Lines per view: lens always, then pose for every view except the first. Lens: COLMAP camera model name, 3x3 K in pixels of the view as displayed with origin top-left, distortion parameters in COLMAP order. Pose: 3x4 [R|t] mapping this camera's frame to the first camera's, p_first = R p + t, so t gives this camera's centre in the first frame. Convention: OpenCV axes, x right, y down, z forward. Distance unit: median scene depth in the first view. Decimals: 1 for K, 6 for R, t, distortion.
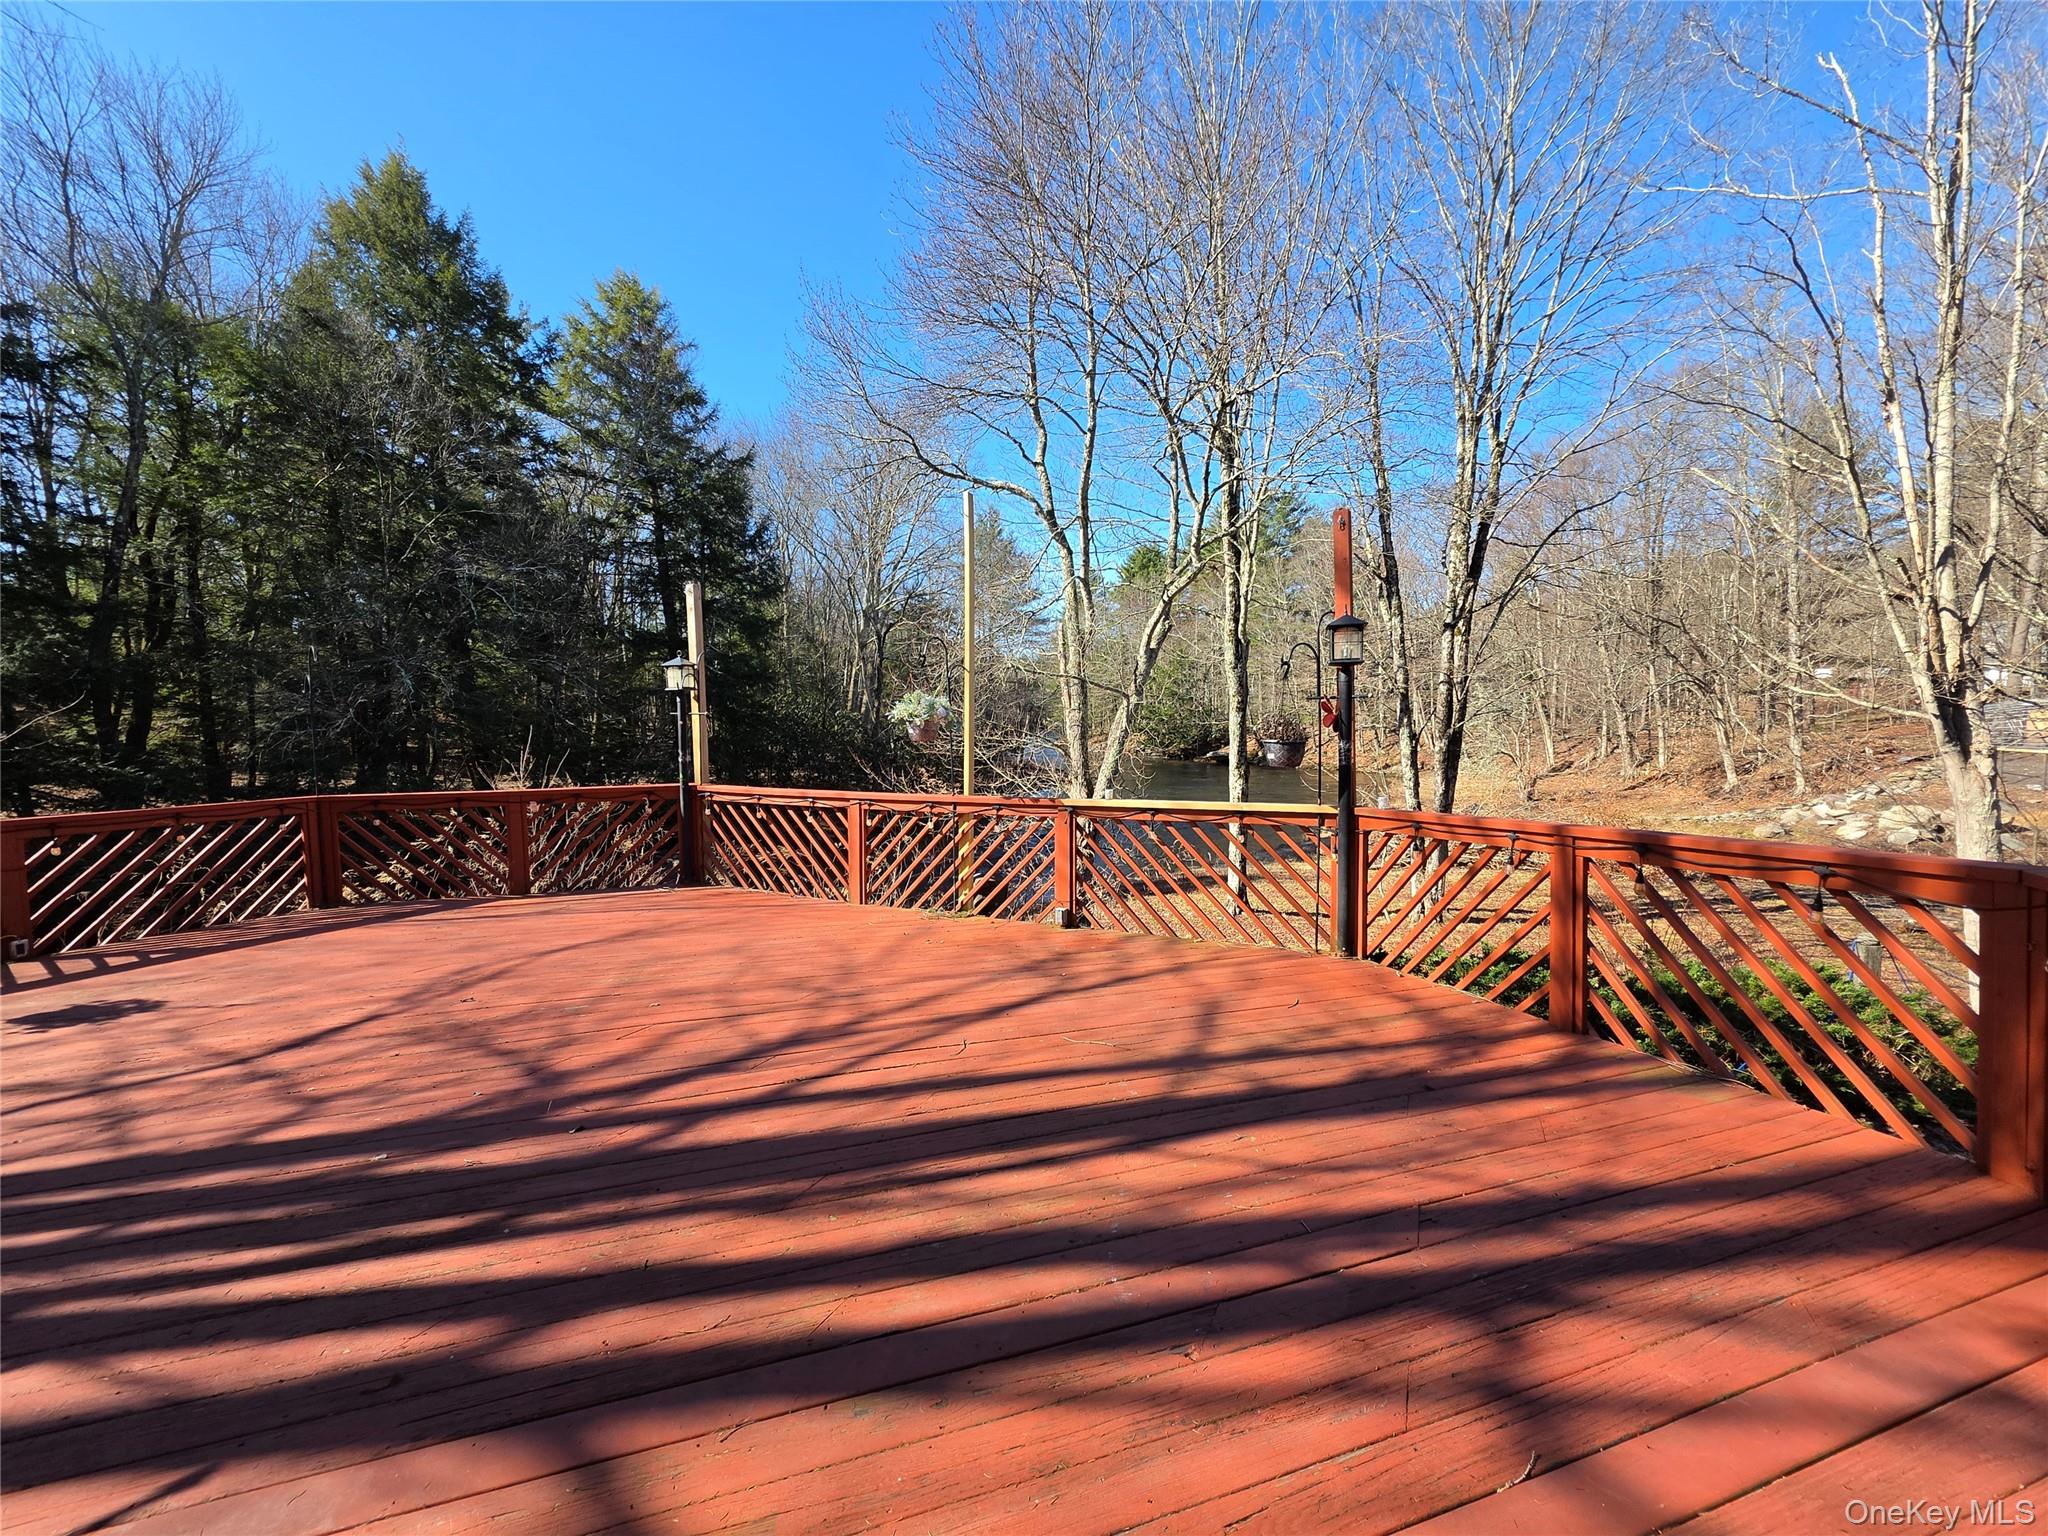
lens RADIAL K [[814.8, 0, 1024.5], [0, 814.8, 766.6], [0, 0, 1]] dist [-0.003505, -0.000087]
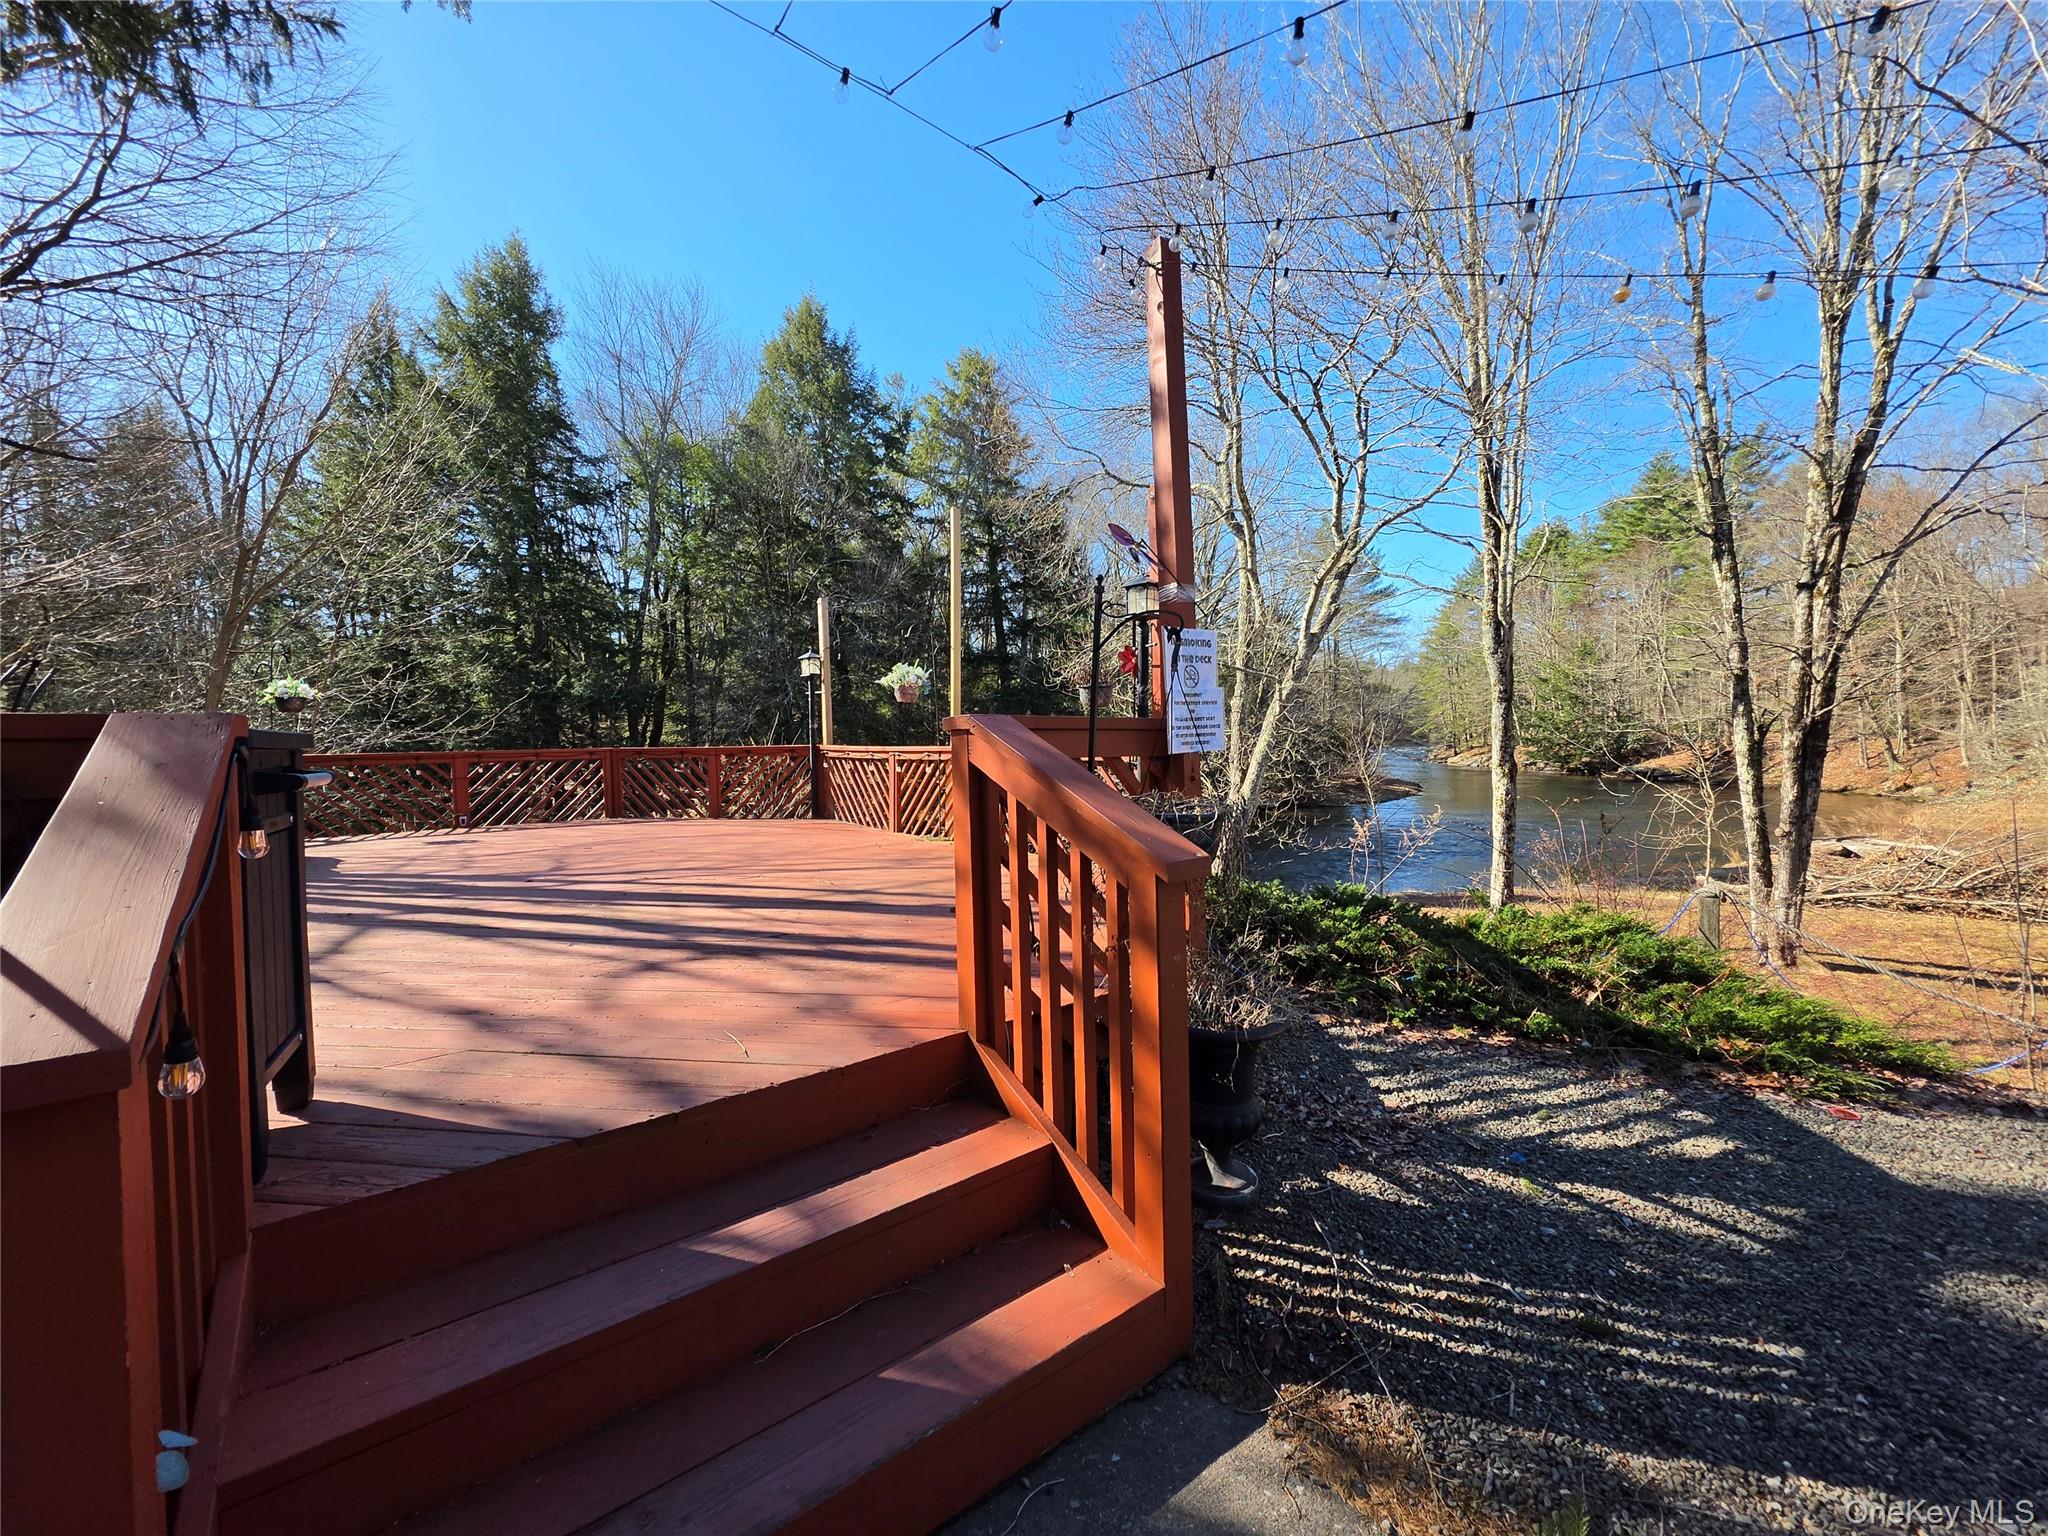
lens RADIAL K [[814.8, 0, 1026.1], [0, 814.8, 766.0], [0, 0, 1]] dist [-0.003505, -0.000087]
pose [[0.899539, 0.012334, -0.436666, 0.160345], [-0.020362, 0.999699, -0.013710, 0.021908], [0.436365, 0.021224, 0.899519, -0.022894]]
